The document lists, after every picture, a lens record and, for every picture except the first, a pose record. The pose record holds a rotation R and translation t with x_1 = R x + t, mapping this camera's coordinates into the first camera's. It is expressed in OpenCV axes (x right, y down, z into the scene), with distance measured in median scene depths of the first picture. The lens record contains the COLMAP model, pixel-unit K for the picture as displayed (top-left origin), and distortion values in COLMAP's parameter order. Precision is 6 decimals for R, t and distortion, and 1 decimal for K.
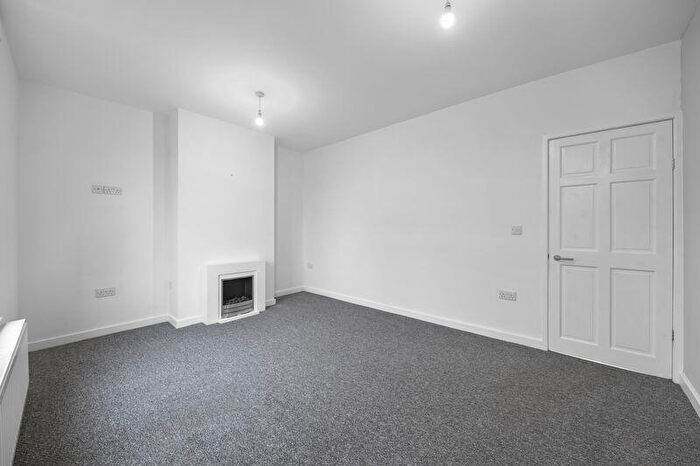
lens RADIAL K [[262.5, 0, 350.0], [0, 262.5, 229.0], [0, 0, 1]] dist [0.000323, -0.000011]
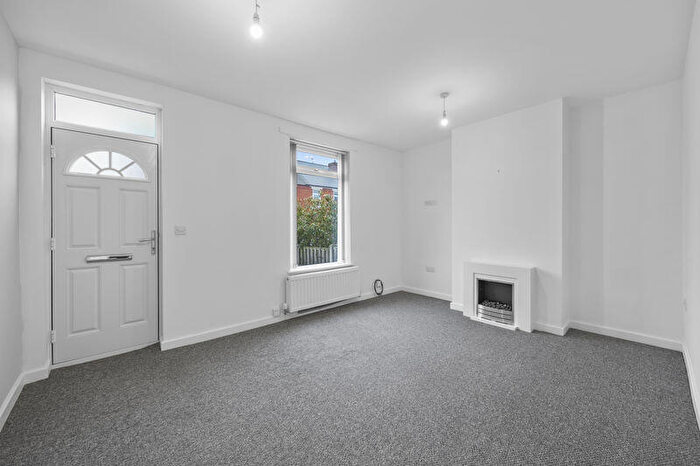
lens RADIAL K [[260.5, 0, 351.8], [0, 260.5, 228.7], [0, 0, 1]] dist [0.000177, 0.000011]
pose [[-0.097335, 0.005620, -0.995236, 0.586818], [-0.003479, 0.999976, 0.005987, -0.004096], [0.995246, 0.004045, -0.097313, 0.633476]]
